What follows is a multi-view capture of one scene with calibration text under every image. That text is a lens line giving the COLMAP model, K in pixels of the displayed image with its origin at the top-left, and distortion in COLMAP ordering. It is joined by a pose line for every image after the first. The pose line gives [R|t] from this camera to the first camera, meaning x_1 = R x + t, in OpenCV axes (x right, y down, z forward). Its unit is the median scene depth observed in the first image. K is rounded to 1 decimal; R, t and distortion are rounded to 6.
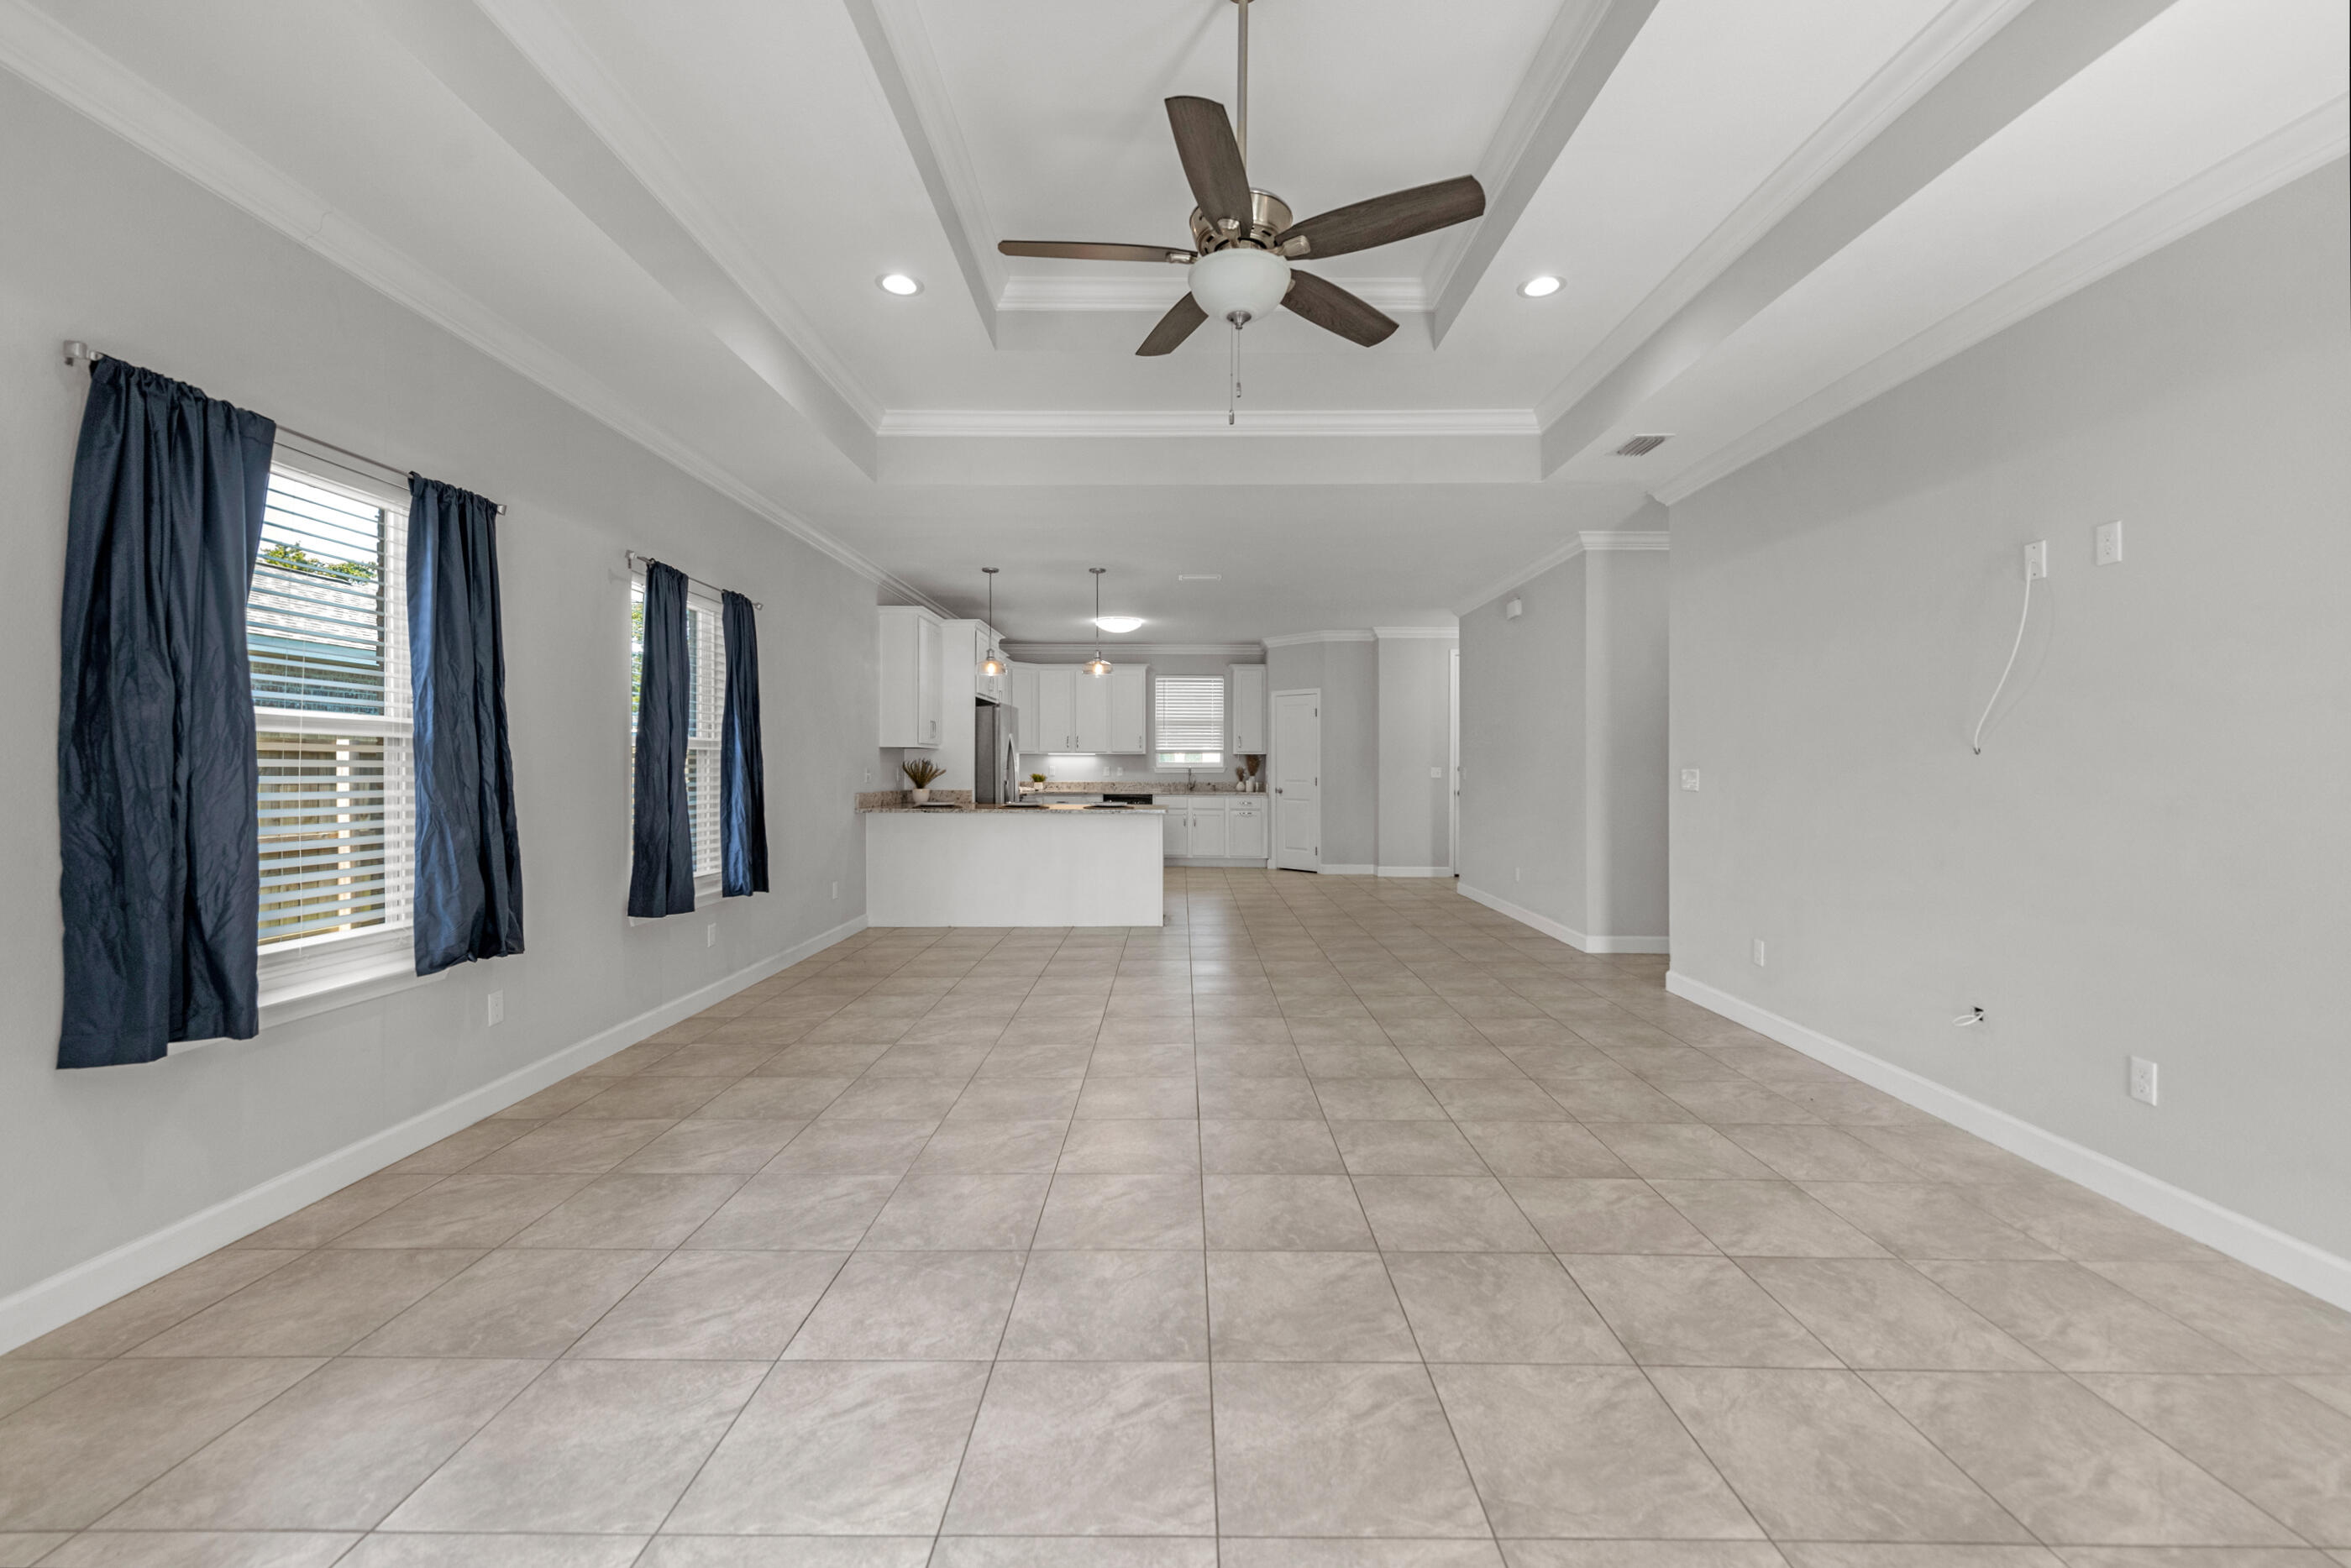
lens RADIAL K [[954.1, 0, 1148.5], [0, 954.1, 764.6], [0, 0, 1]] dist [0.019318, -0.005588]
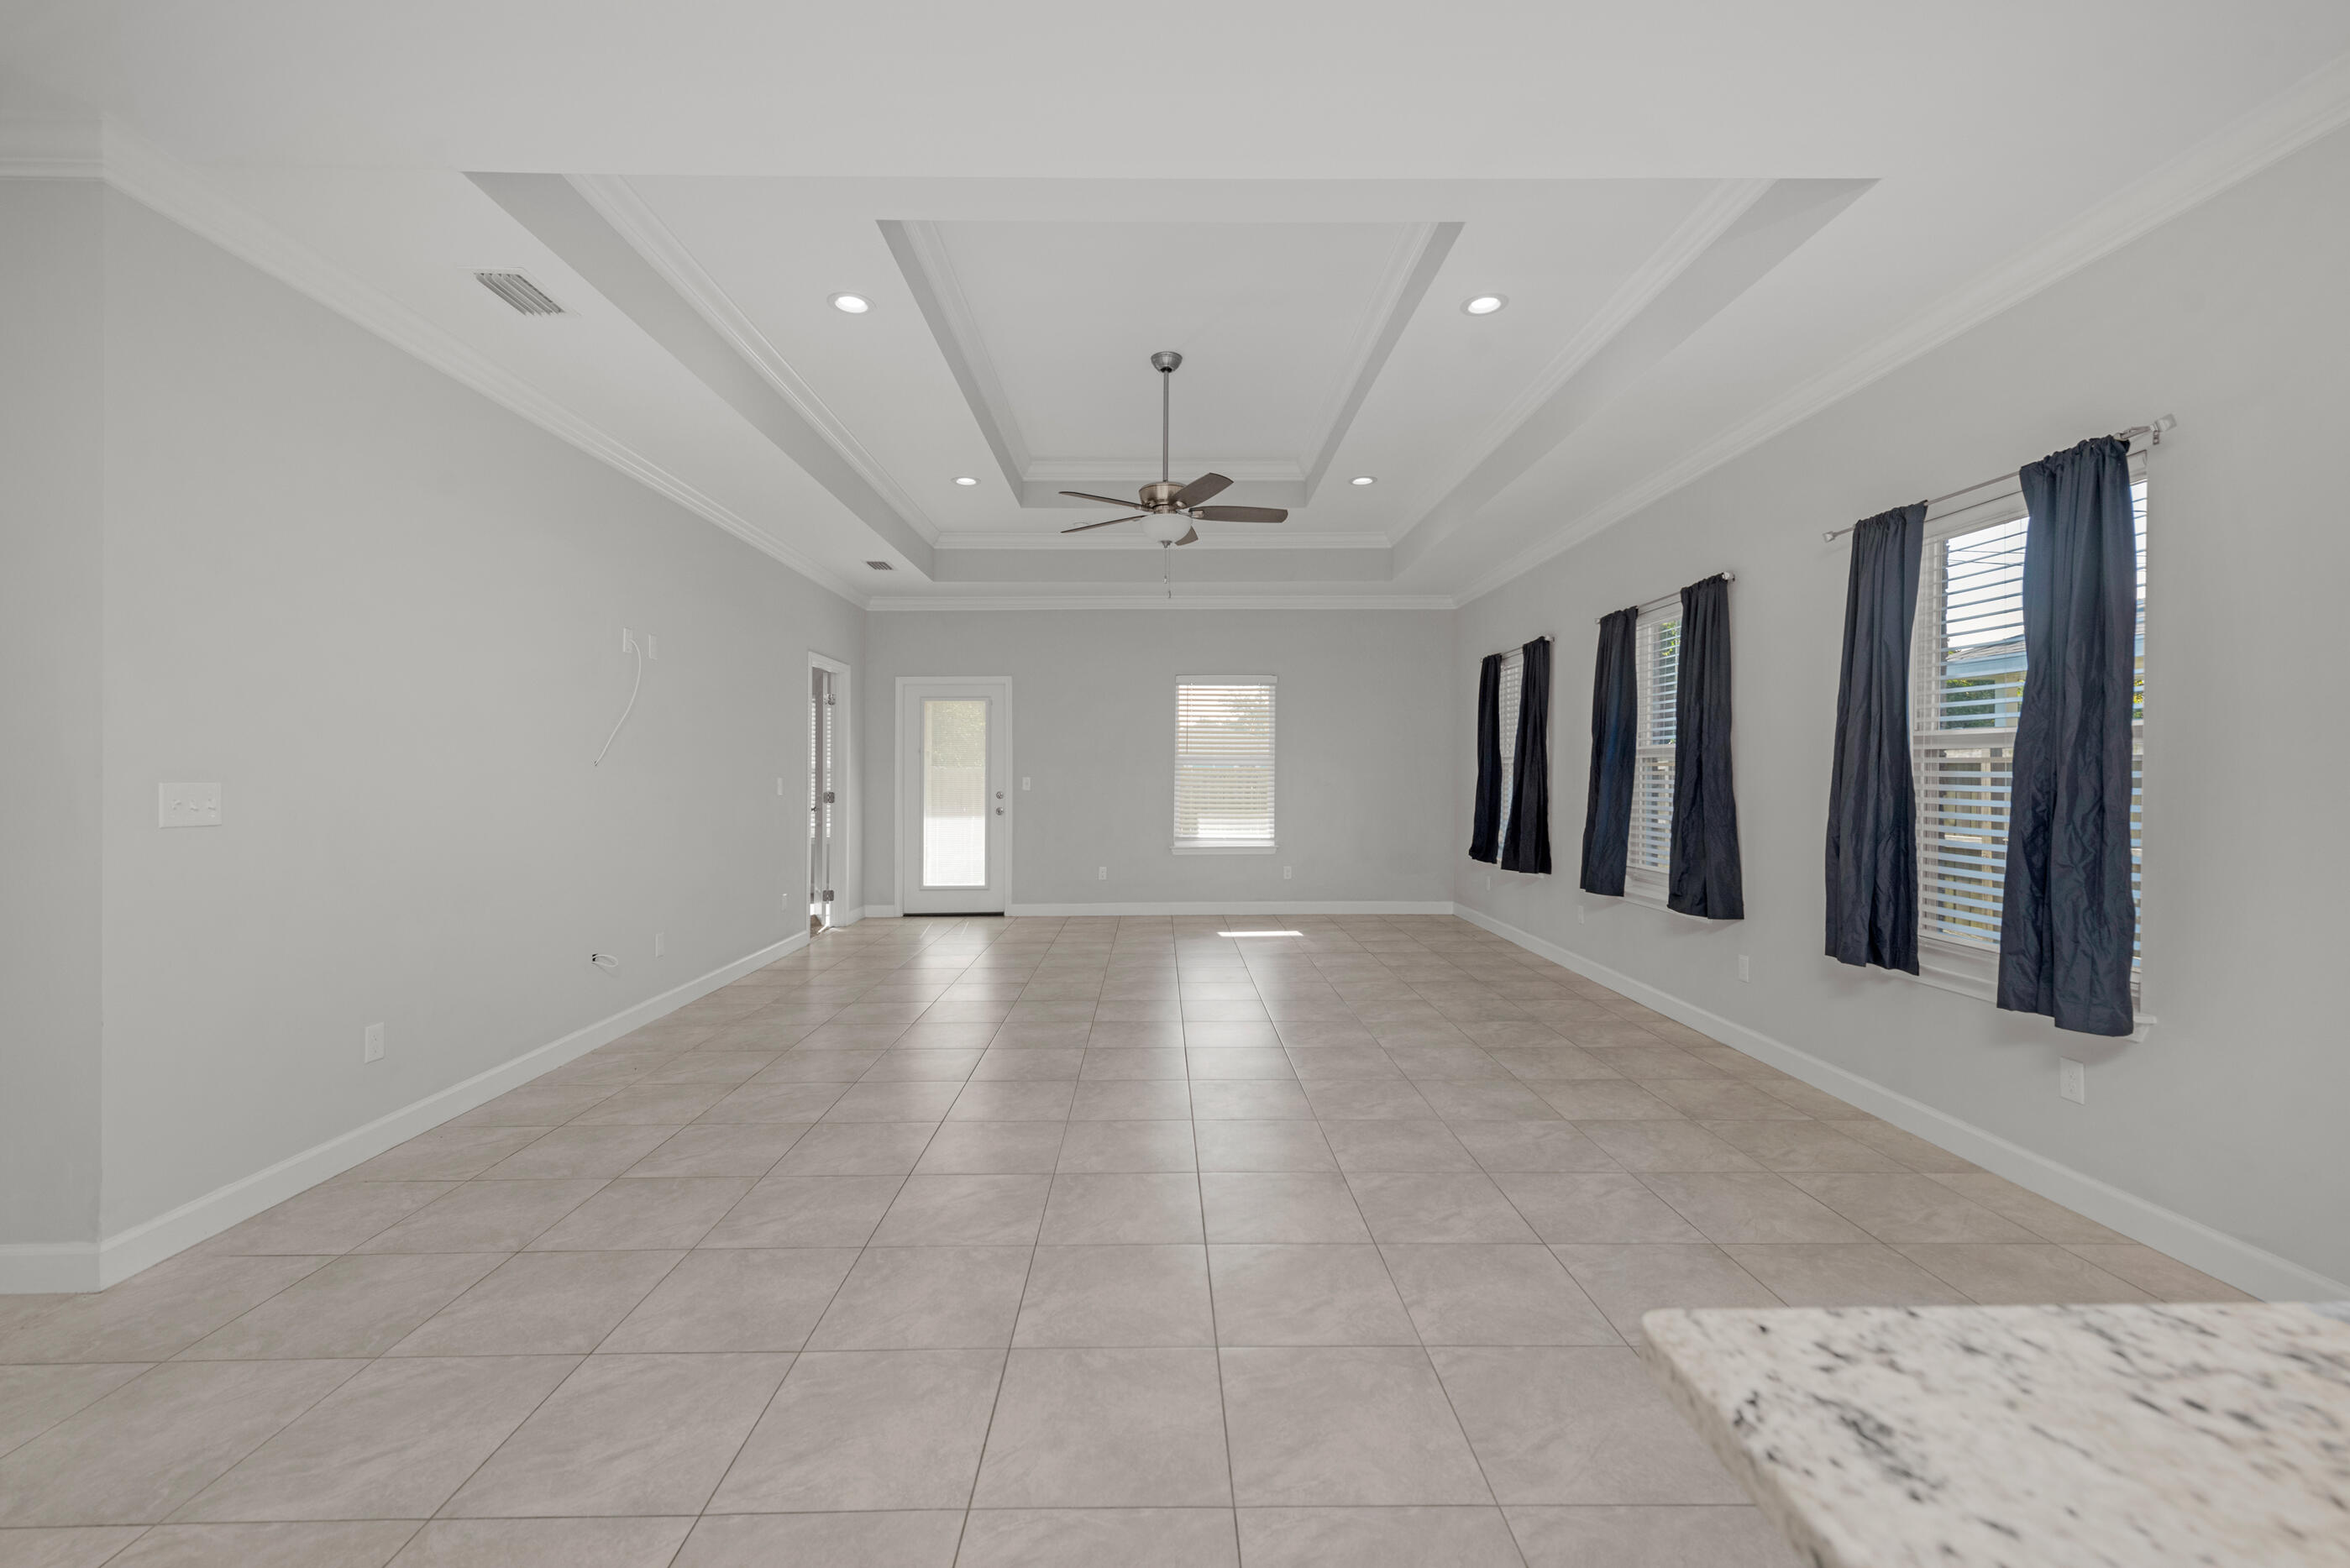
lens RADIAL K [[953.7, 0, 1185.7], [0, 953.7, 782.7], [0, 0, 1]] dist [0.019318, -0.005588]
pose [[-0.998351, -0.003773, -0.057286, 0.057650], [-0.004312, 0.999948, 0.009291, 0.000745], [0.057248, 0.009523, -0.998315, 1.021990]]
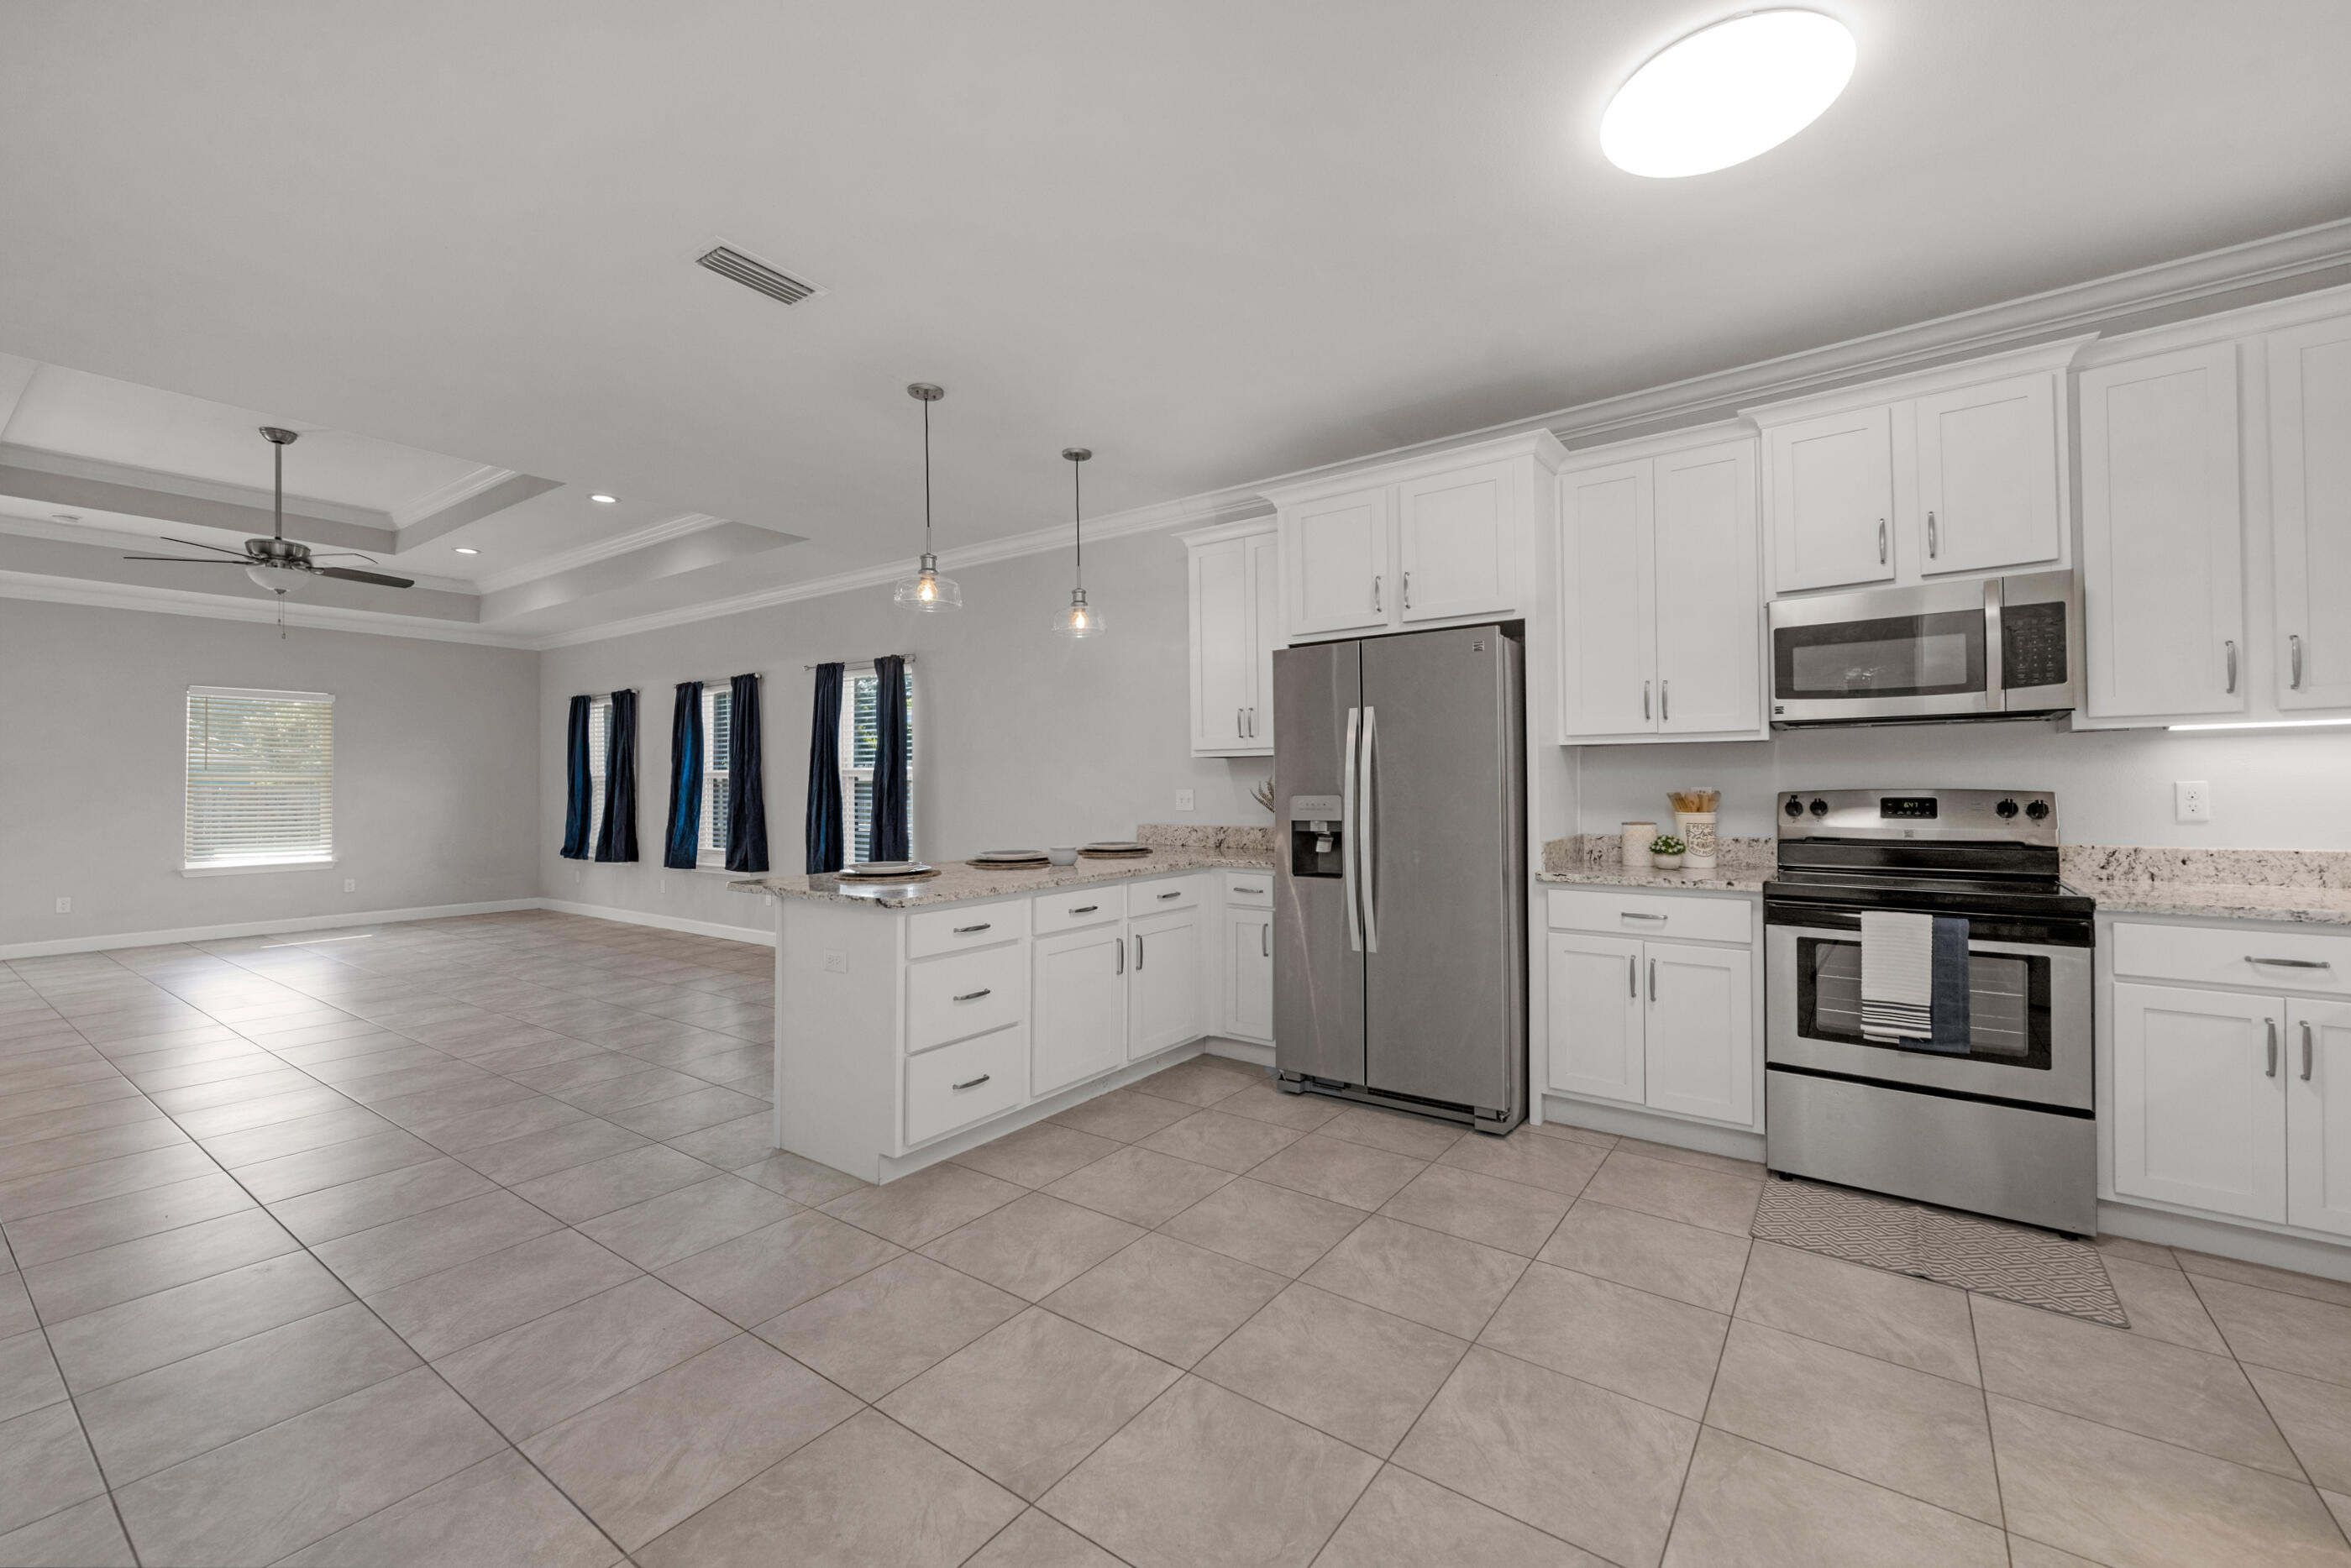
lens RADIAL K [[954.1, 0, 1196.5], [0, 954.1, 778.7], [0, 0, 1]] dist [0.019318, -0.005588]
pose [[-0.555841, -0.006356, -0.831264, 0.274518], [0.004586, 0.999932, -0.010712, 0.001824], [0.831276, -0.009766, -0.555774, 1.397218]]
